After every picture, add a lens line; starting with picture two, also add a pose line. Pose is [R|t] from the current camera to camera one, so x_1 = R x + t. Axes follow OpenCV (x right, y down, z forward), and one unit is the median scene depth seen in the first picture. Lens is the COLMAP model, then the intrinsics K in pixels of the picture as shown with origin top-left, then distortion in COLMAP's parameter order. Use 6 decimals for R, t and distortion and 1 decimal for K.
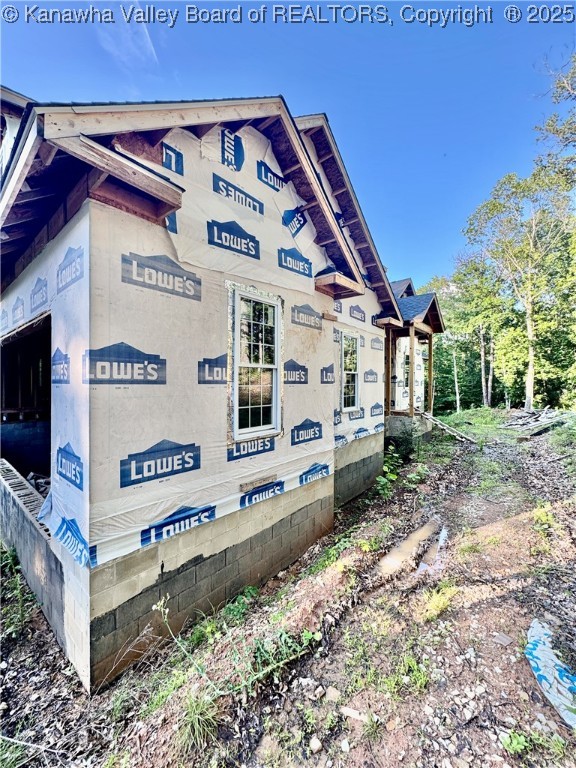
lens RADIAL K [[305.3, 0, 289.7], [0, 305.3, 383.2], [0, 0, 1]] dist [-0.002585, 0.000103]
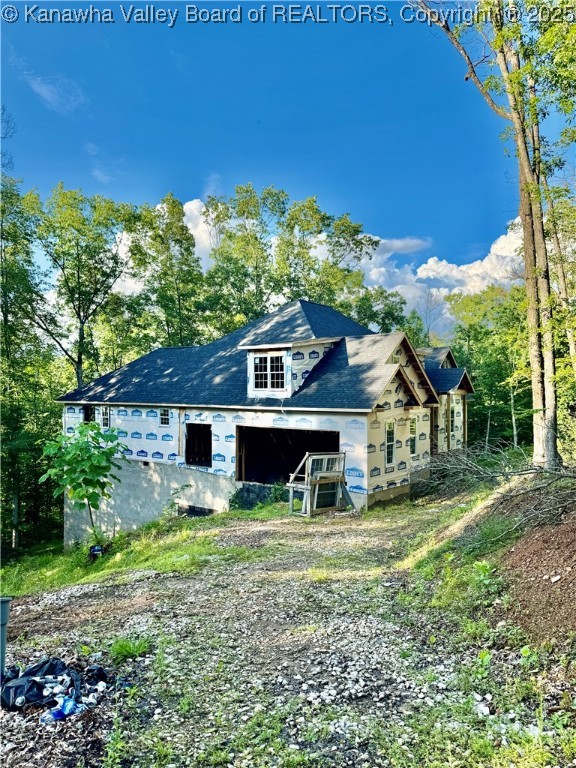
lens RADIAL K [[535.4, 0, 286.7], [0, 535.4, 384.9], [0, 0, 1]] dist [0.004873, 0.000572]
pose [[0.998896, 0.003671, 0.046831, -1.505303], [-0.002856, 0.999844, -0.017452, -0.591672], [-0.046888, 0.017299, 0.998750, -4.669288]]
